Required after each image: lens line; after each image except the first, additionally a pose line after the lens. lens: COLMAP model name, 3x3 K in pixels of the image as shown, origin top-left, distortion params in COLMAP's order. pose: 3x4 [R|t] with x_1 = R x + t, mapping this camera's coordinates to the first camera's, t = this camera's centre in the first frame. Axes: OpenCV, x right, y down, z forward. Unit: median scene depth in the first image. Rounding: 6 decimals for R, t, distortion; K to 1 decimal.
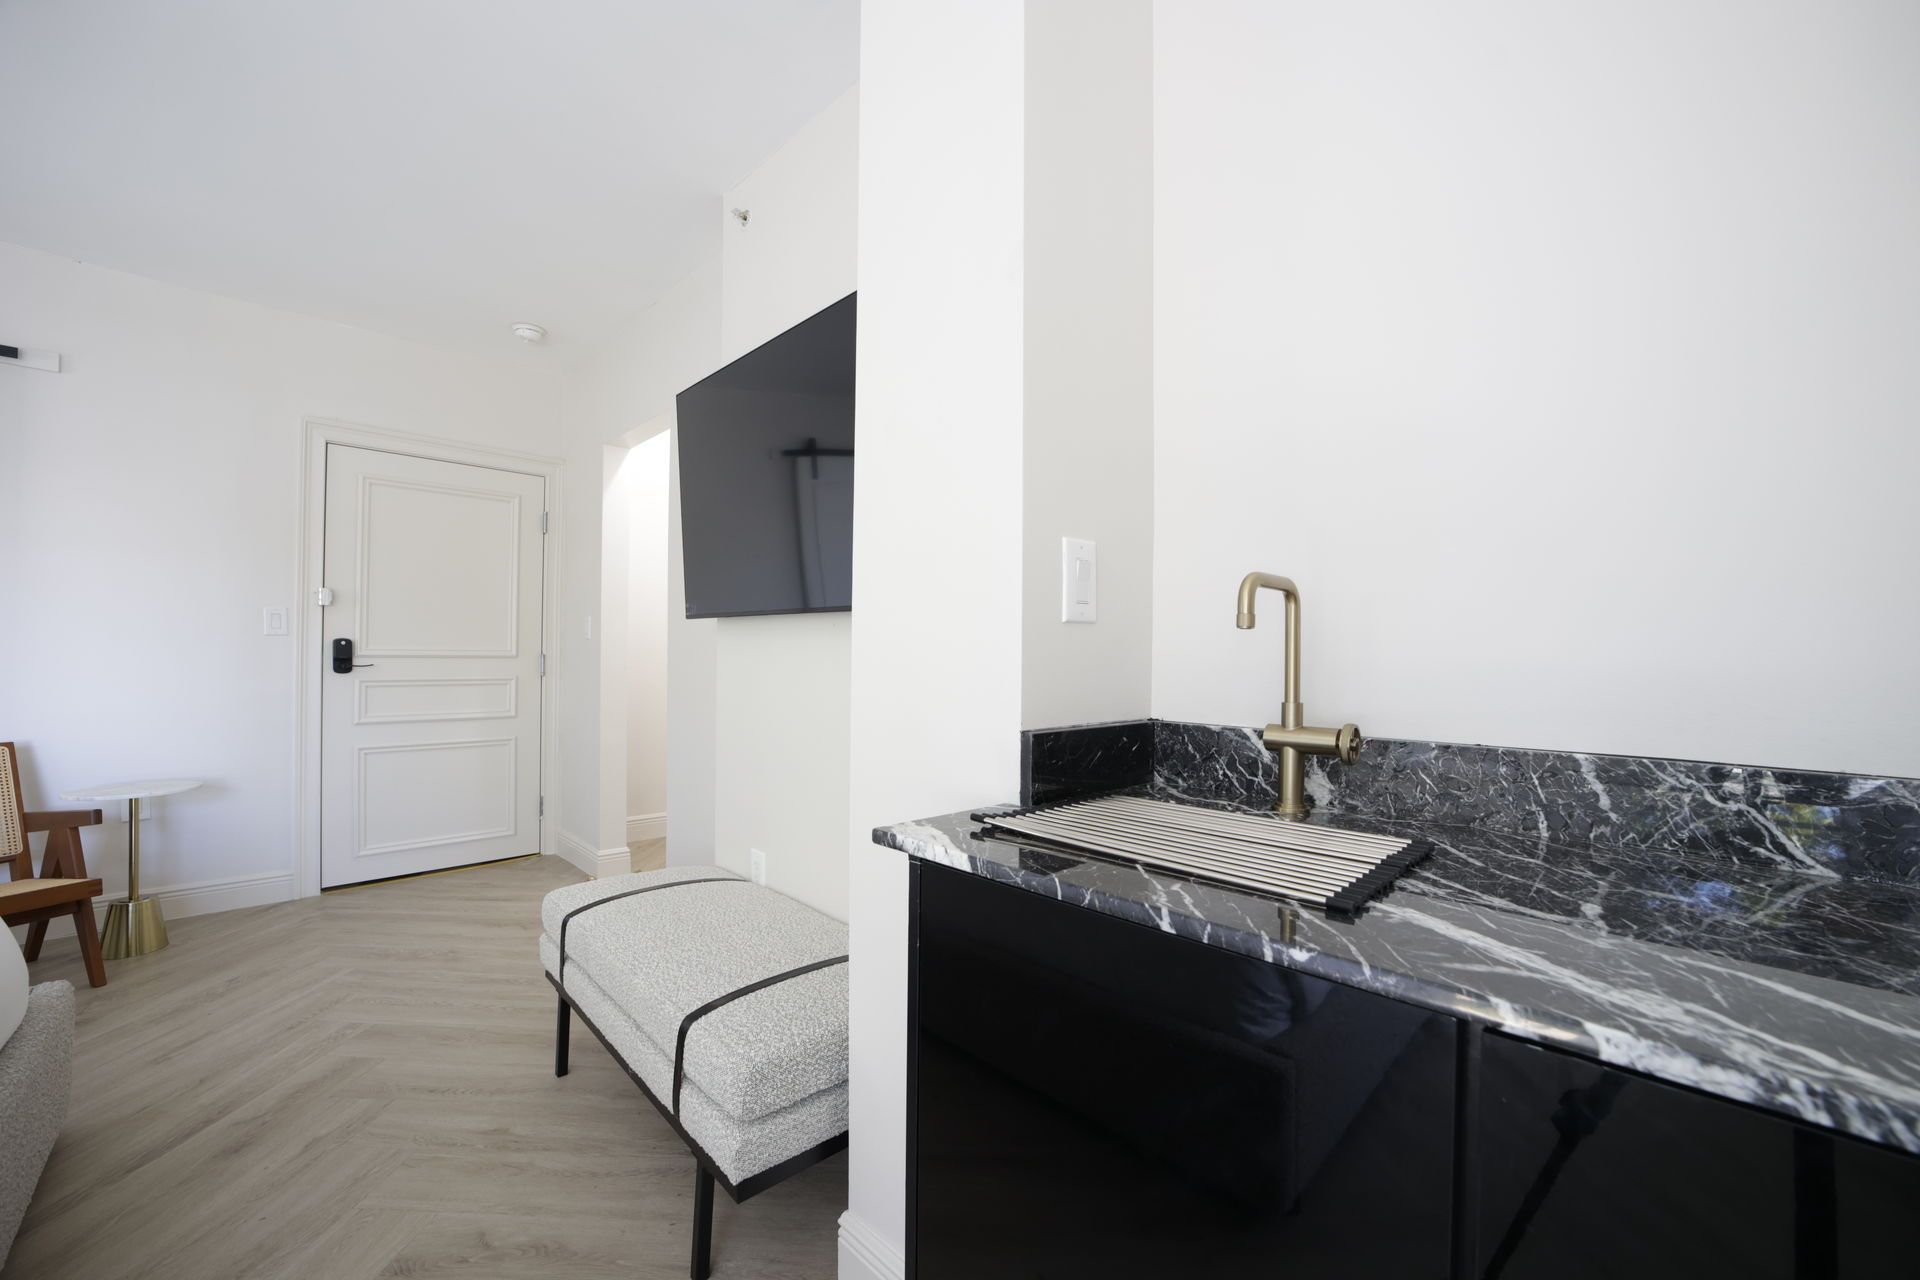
lens RADIAL K [[745.2, 0, 966.3], [0, 745.2, 649.2], [0, 0, 1]] dist [-0.038764, 0.009330]
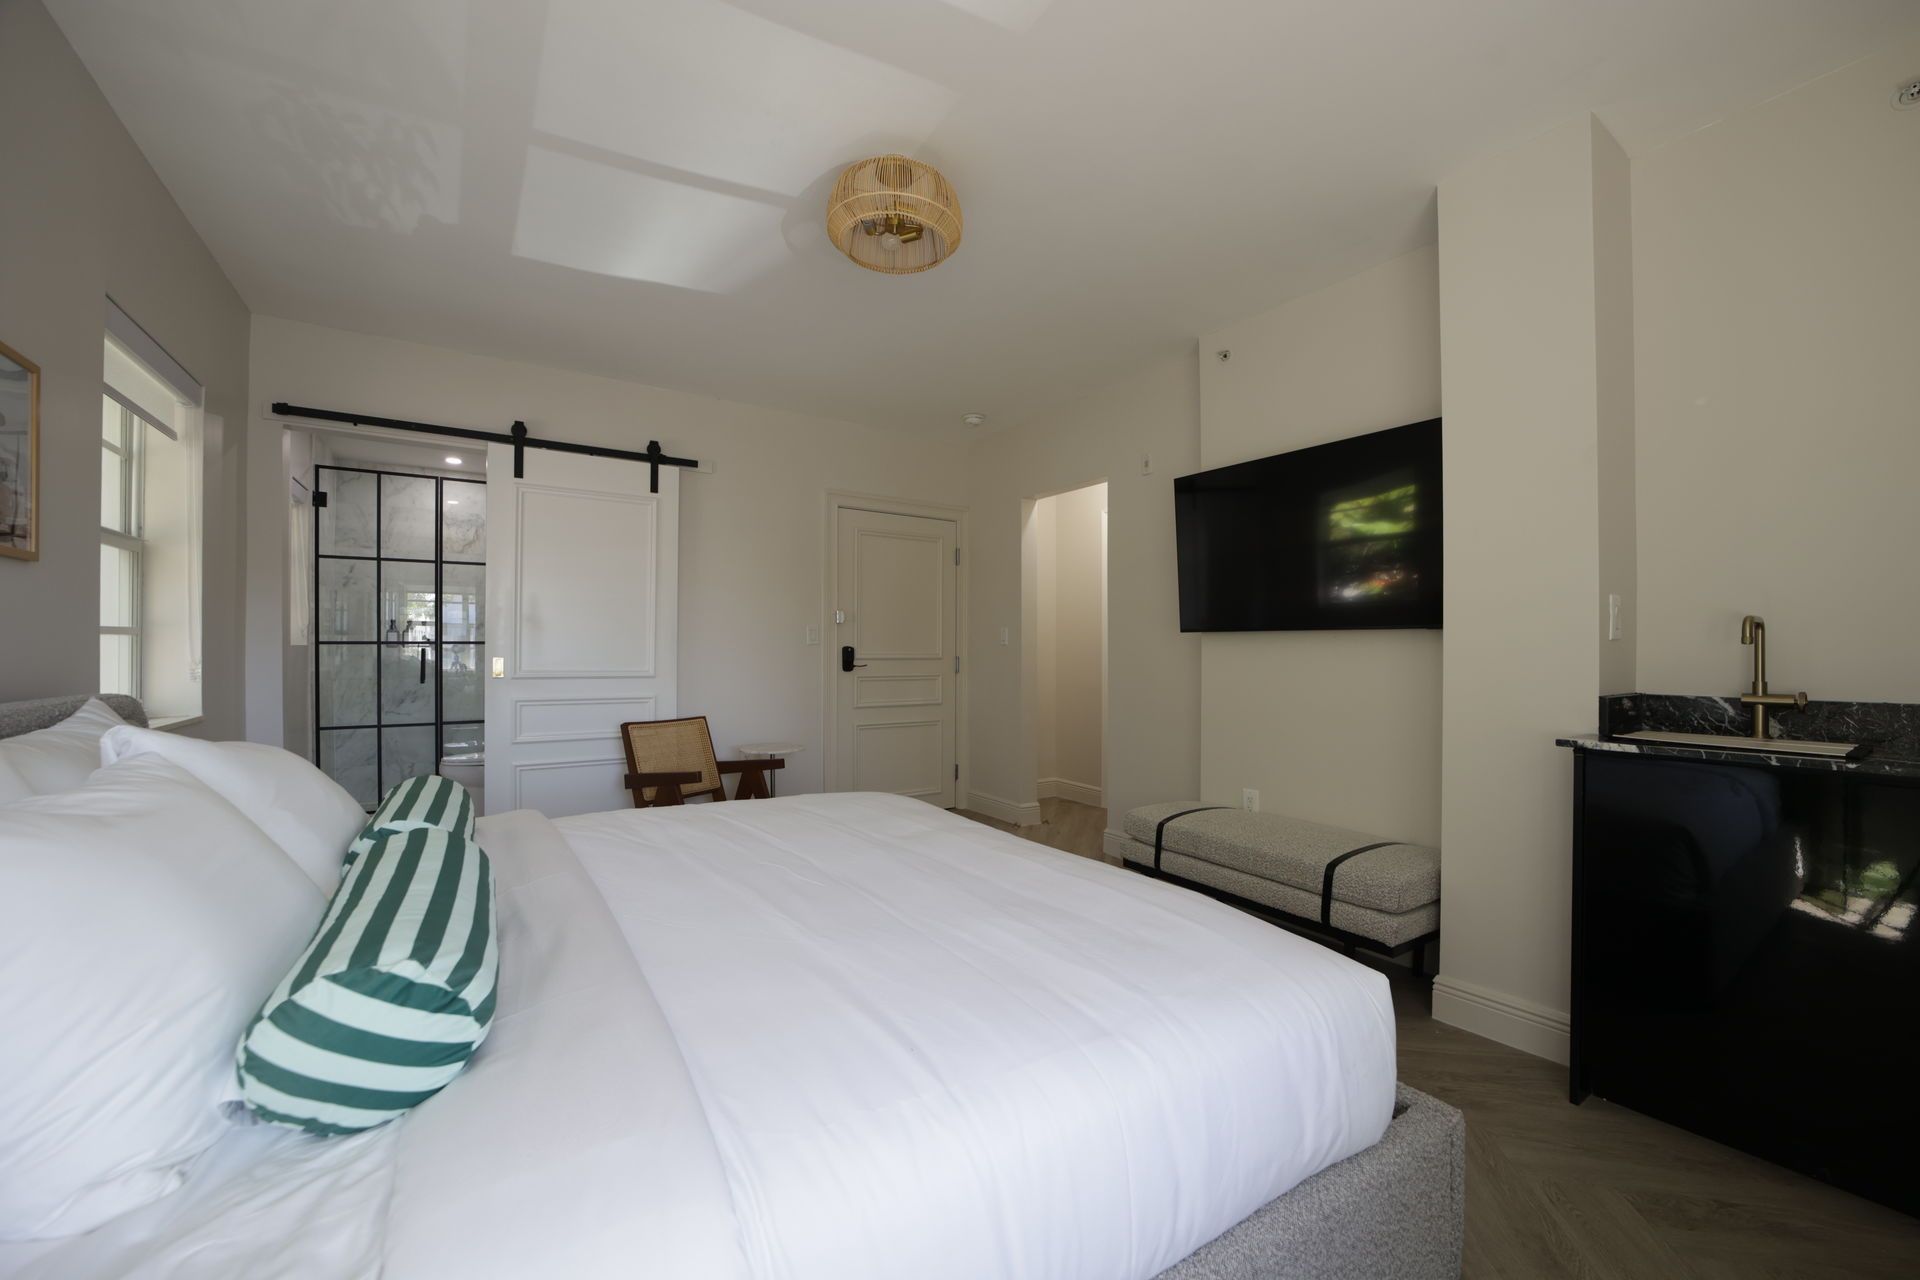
lens RADIAL K [[745.2, 0, 966.3], [0, 745.2, 649.2], [0, 0, 1]] dist [-0.038764, 0.009330]
pose [[0.981608, -0.008910, -0.190699, -1.019516], [0.009474, 0.999953, 0.002045, -0.028608], [0.190672, -0.003814, 0.981646, -1.016638]]
